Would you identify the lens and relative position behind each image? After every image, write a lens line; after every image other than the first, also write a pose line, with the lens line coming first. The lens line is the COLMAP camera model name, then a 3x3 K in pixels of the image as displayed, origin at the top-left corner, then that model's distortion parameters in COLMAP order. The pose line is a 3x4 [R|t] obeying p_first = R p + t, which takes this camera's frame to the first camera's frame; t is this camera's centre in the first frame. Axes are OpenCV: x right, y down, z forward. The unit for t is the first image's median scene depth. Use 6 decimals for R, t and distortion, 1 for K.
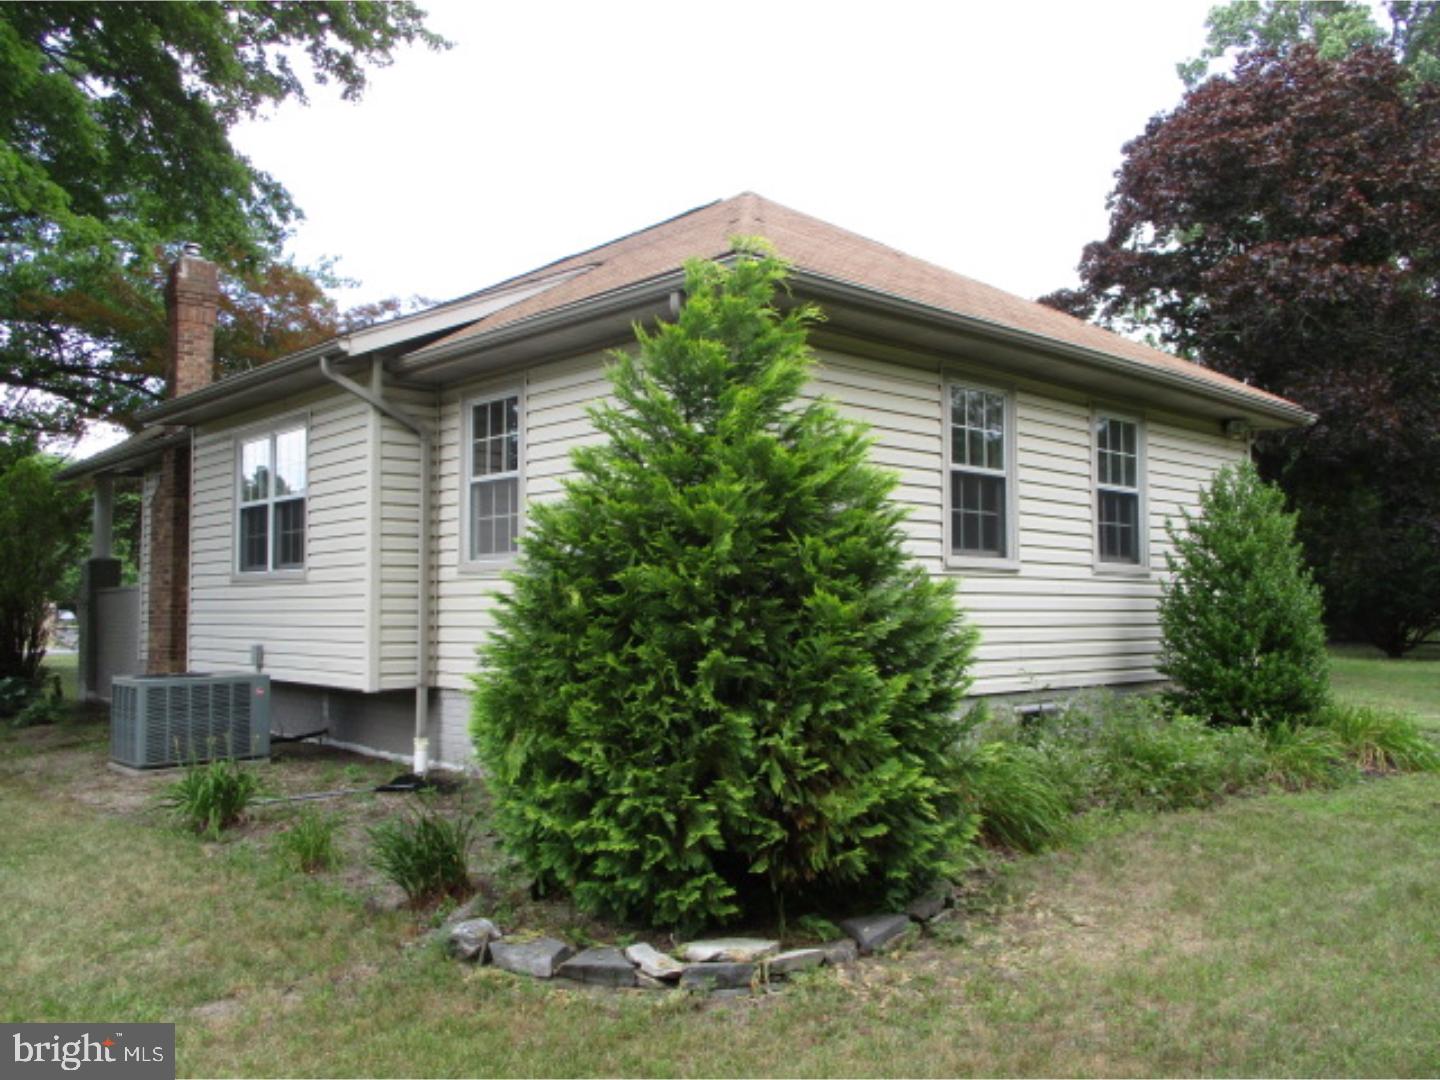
lens RADIAL K [[1190.2, 0, 720.0], [0, 1190.2, 540.0], [0, 0, 1]] dist [-0.016214, -0.002517]
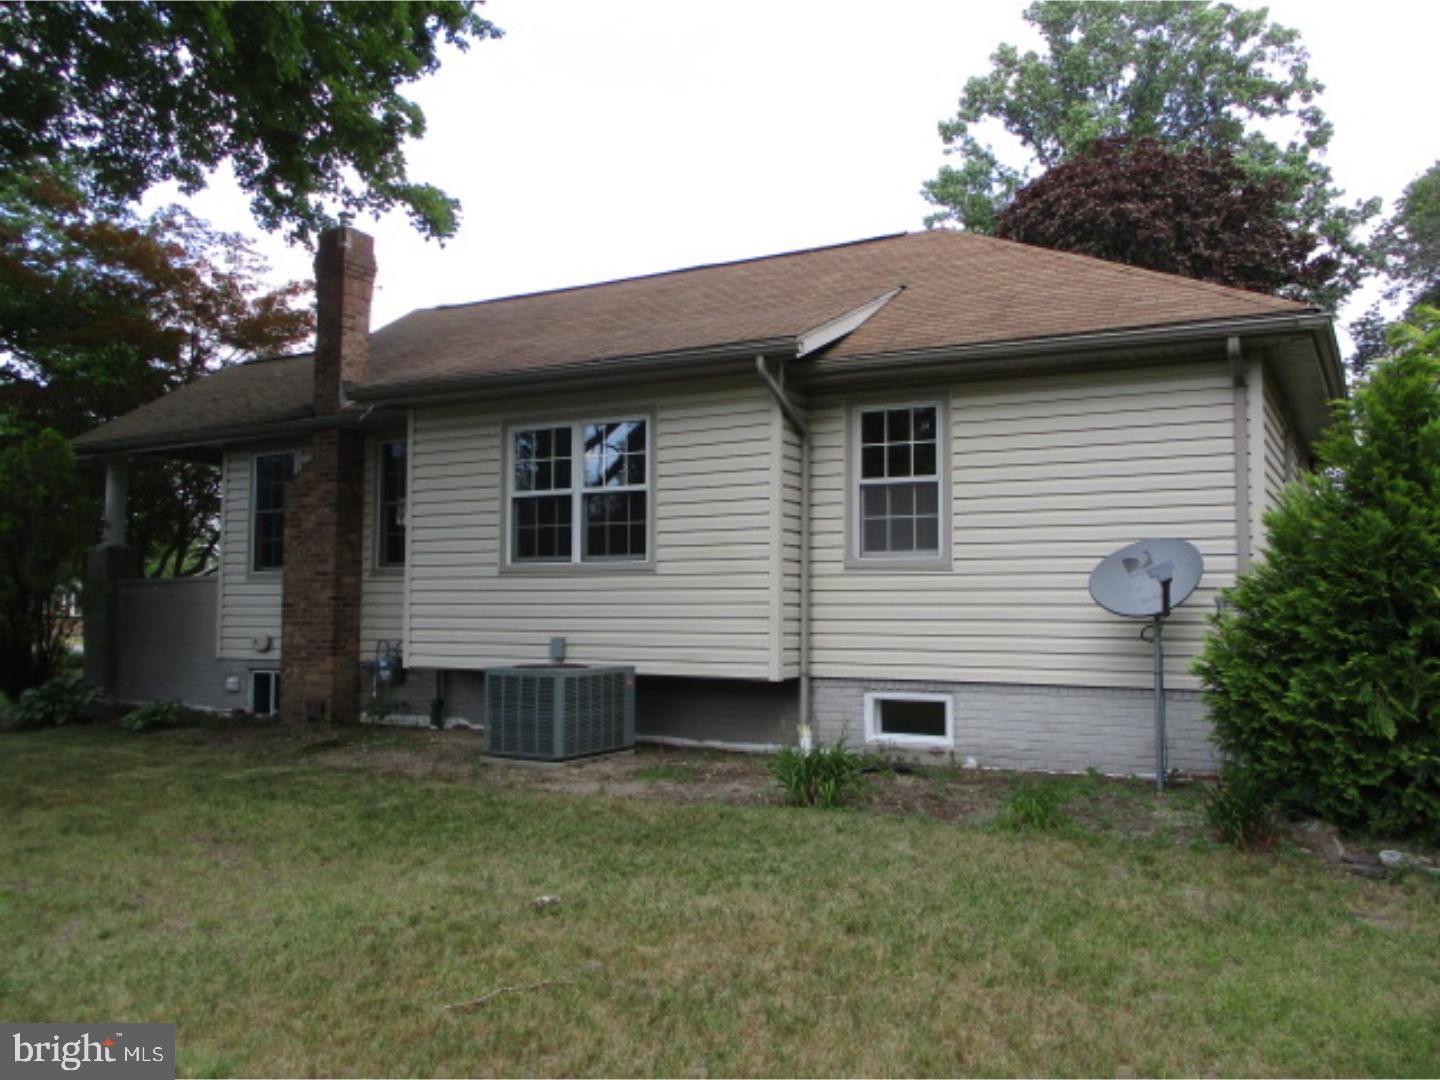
lens RADIAL K [[1190.2, 0, 720.0], [0, 1190.2, 540.0], [0, 0, 1]] dist [-0.016214, -0.002517]
pose [[0.949079, 0.028410, 0.313754, -0.648315], [-0.027735, 0.999593, -0.006614, 0.012097], [-0.313814, -0.002425, 0.949481, 0.025134]]
